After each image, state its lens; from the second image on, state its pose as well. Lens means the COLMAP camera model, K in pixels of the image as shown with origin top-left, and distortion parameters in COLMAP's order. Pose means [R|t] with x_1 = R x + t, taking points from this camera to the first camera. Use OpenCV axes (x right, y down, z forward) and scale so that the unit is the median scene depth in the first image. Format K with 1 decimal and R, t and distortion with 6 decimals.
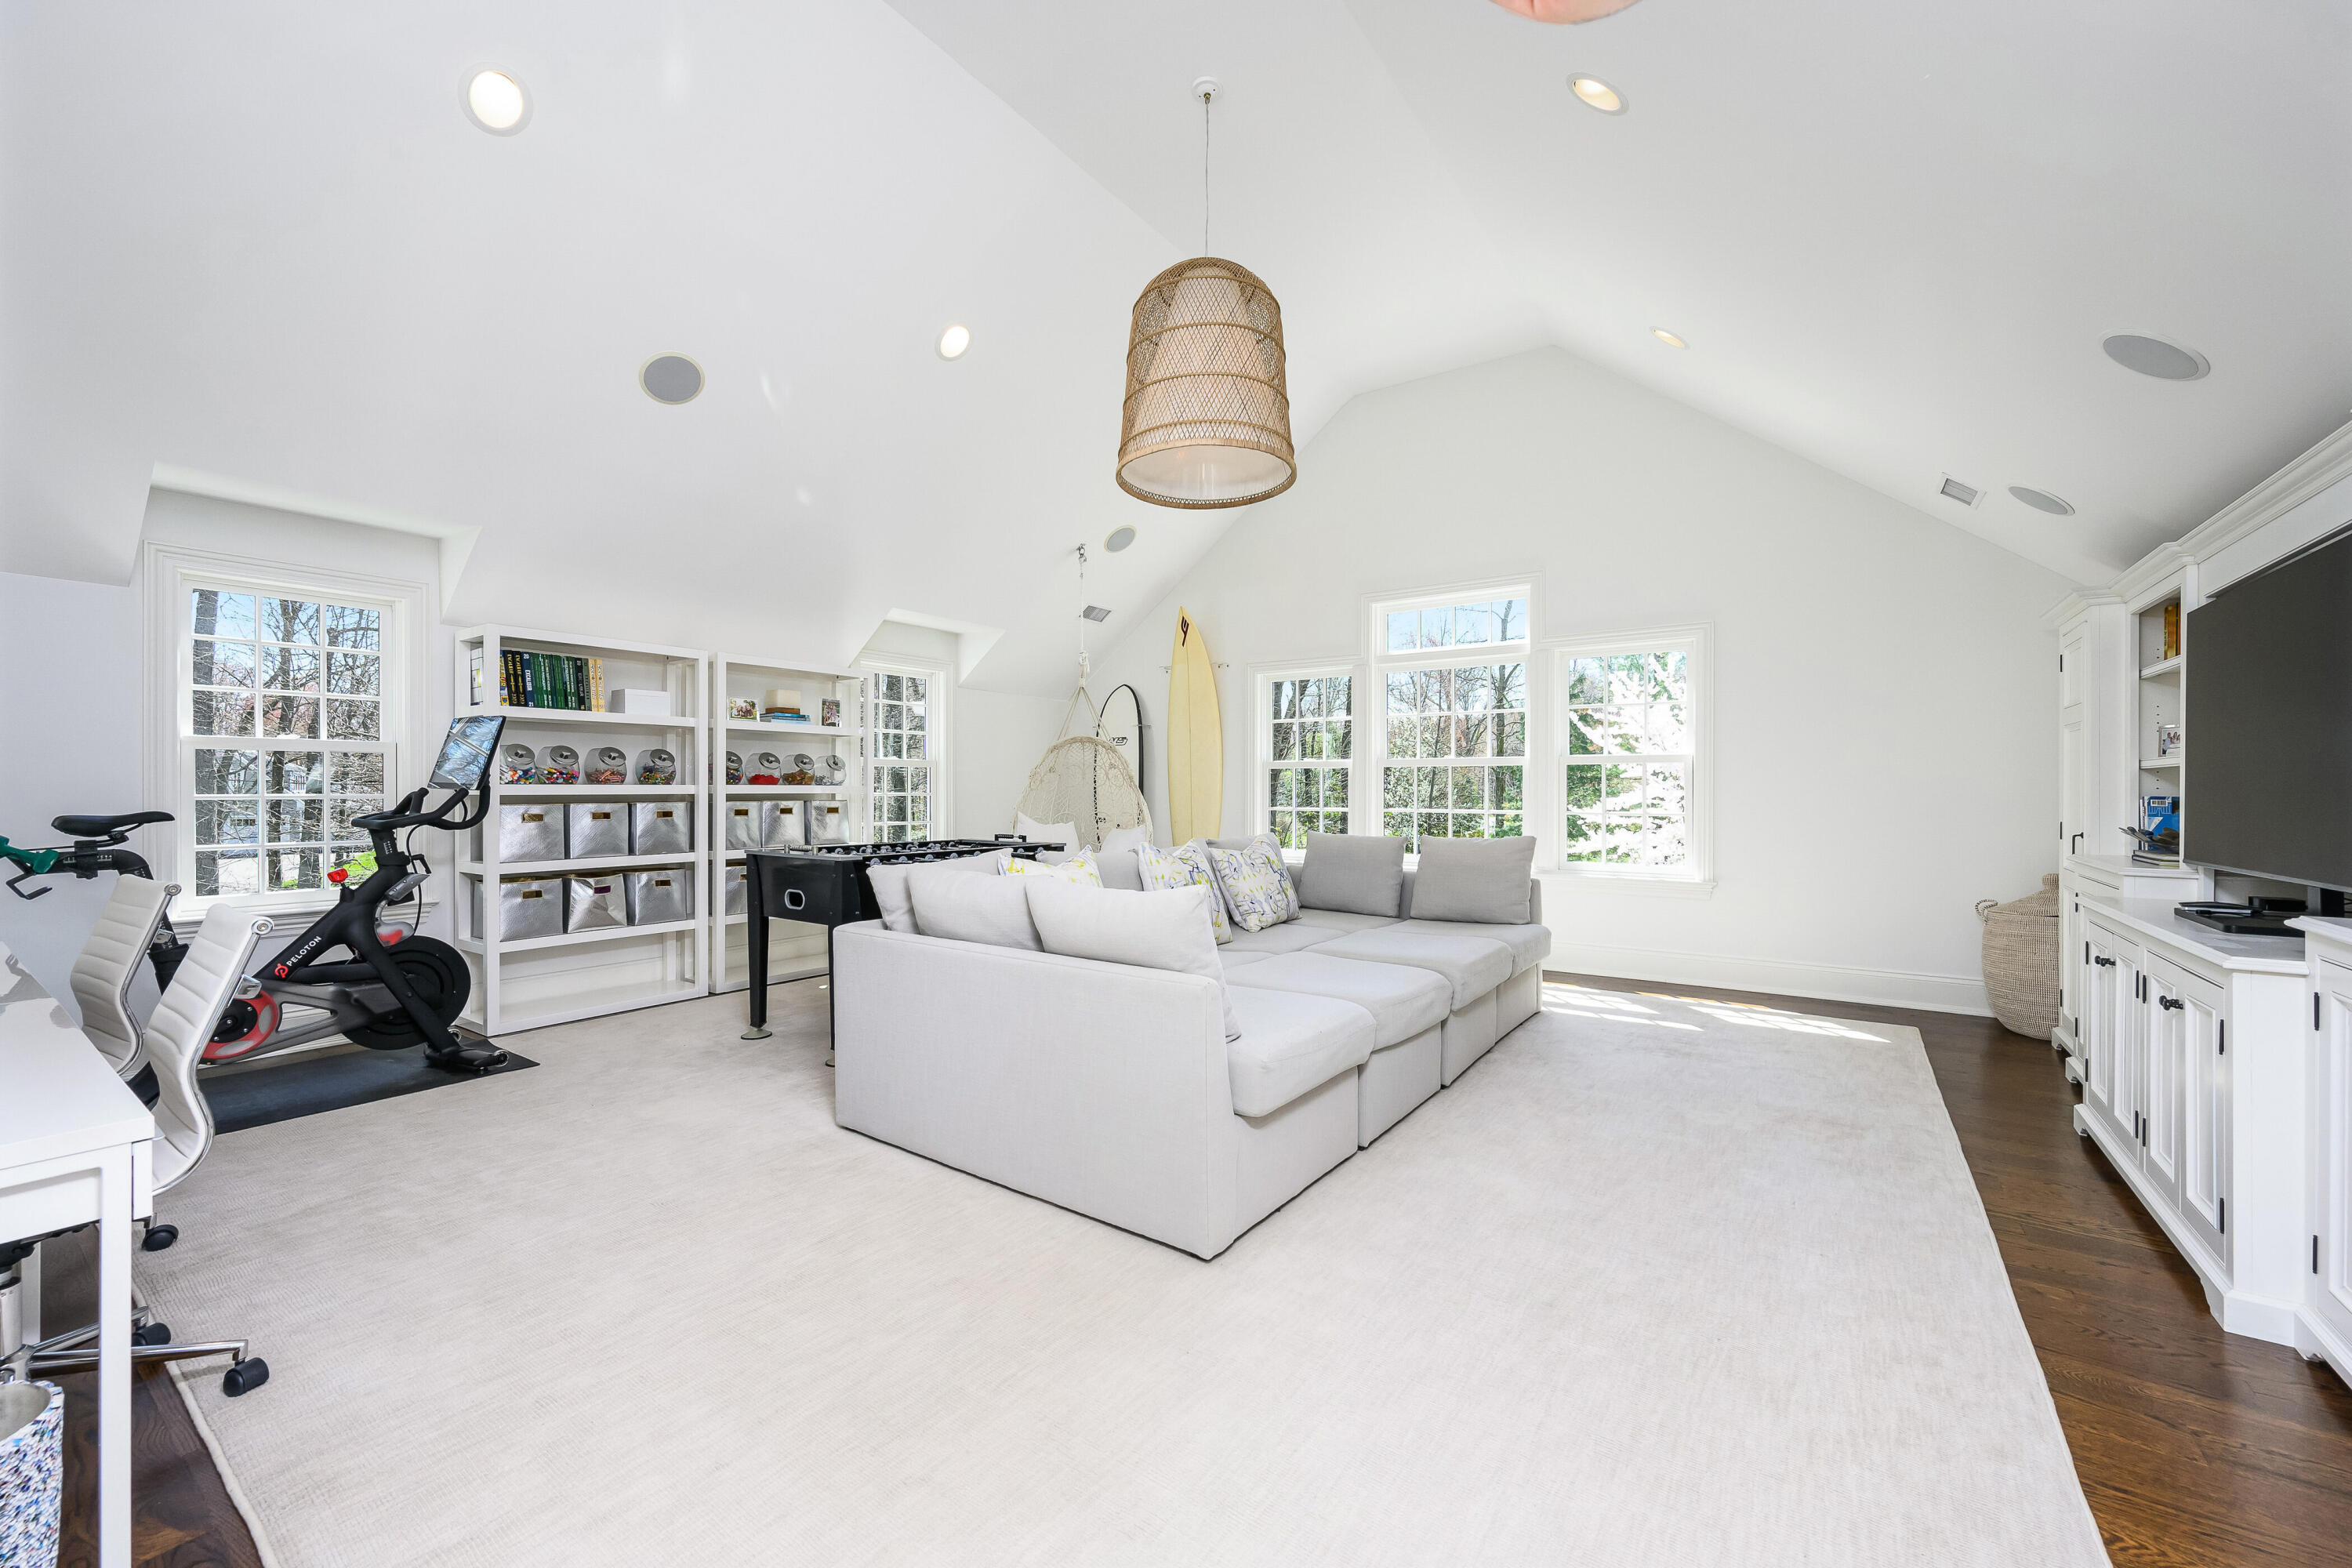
lens RADIAL K [[930.2, 0, 1176.0], [0, 930.2, 784.0], [0, 0, 1]] dist [-0.019861, 0.000007]
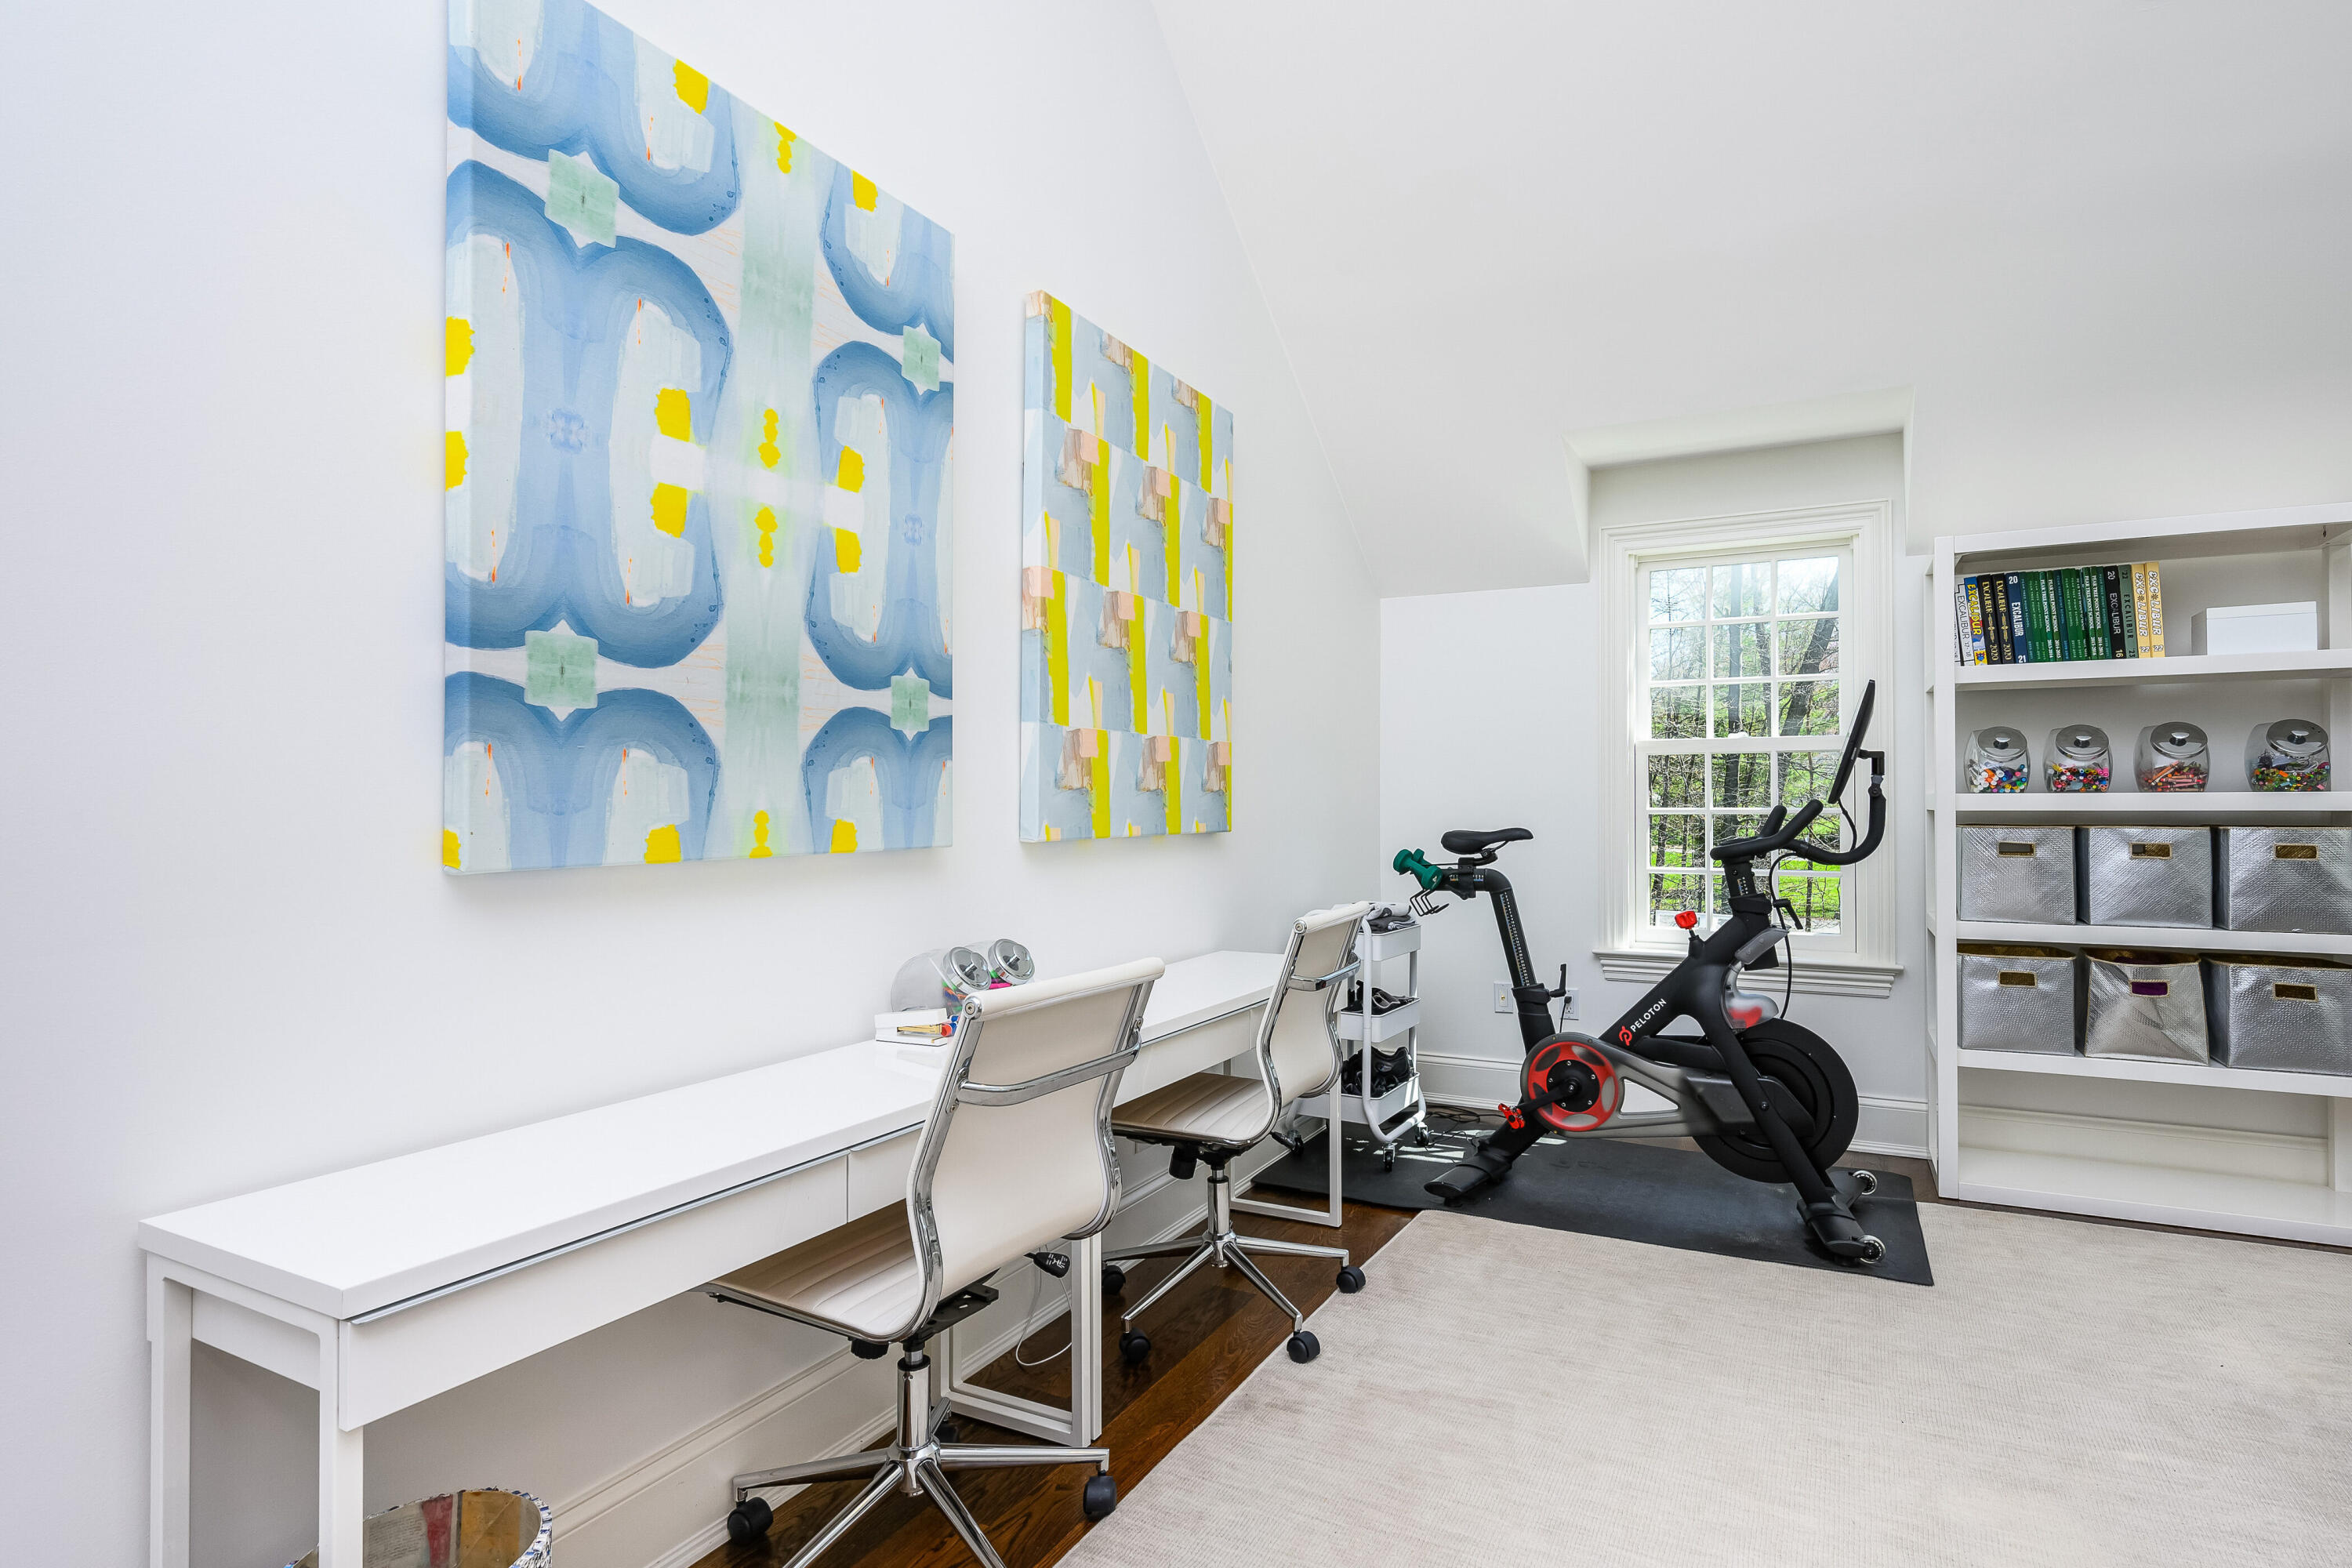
lens RADIAL K [[1152.5, 0, 1288.1], [0, 1152.5, 793.9], [0, 0, 1]] dist [0.000729, -0.000612]
pose [[0.163583, -0.009432, -0.986484, -0.042781], [0.008180, 0.999933, -0.008204, 0.003282], [0.986496, -0.006727, 0.163650, 0.411995]]
